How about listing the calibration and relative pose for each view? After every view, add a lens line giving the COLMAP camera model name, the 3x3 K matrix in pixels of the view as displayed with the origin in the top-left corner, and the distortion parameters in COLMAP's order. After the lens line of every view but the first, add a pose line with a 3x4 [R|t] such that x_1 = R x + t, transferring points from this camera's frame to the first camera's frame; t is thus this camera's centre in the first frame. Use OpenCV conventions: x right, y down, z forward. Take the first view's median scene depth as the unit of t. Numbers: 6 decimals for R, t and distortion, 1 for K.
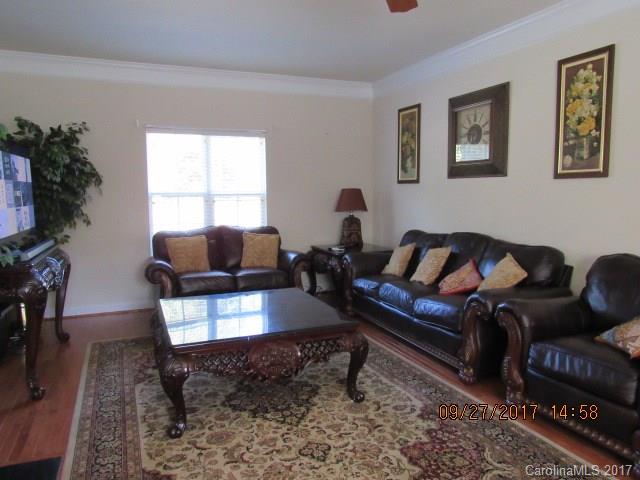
lens RADIAL K [[453.6, 0, 319.4], [0, 453.6, 239.1], [0, 0, 1]] dist [-0.014062, -0.004546]
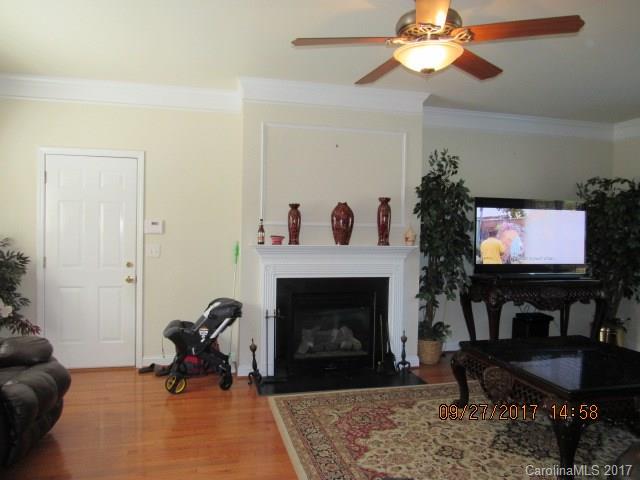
lens RADIAL K [[453.6, 0, 319.3], [0, 453.6, 241.0], [0, 0, 1]] dist [-0.014062, -0.004546]
pose [[-0.144900, 0.030079, -0.988989, 1.139914], [-0.119249, 0.991721, 0.047634, -0.093458], [0.982234, 0.124838, -0.140113, 0.721819]]
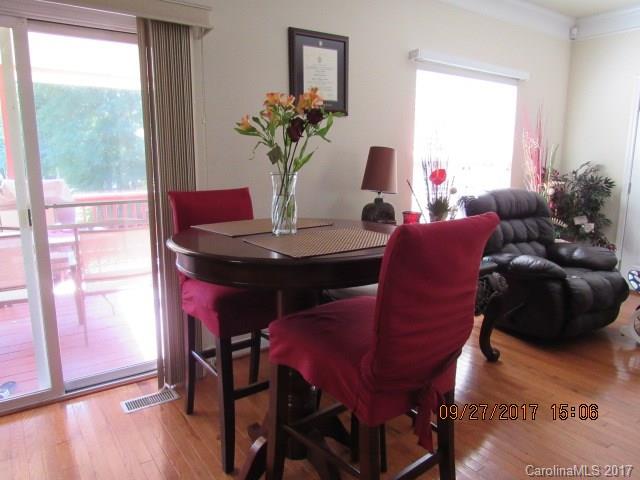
lens RADIAL K [[453.6, 0, 319.8], [0, 453.6, 240.0], [0, 0, 1]] dist [-0.014062, -0.004546]
pose [[-0.974971, 0.040066, -0.218693, 1.276286], [-0.022094, 0.961301, 0.274614, -0.066009], [0.221233, 0.272572, -0.936355, 1.084794]]
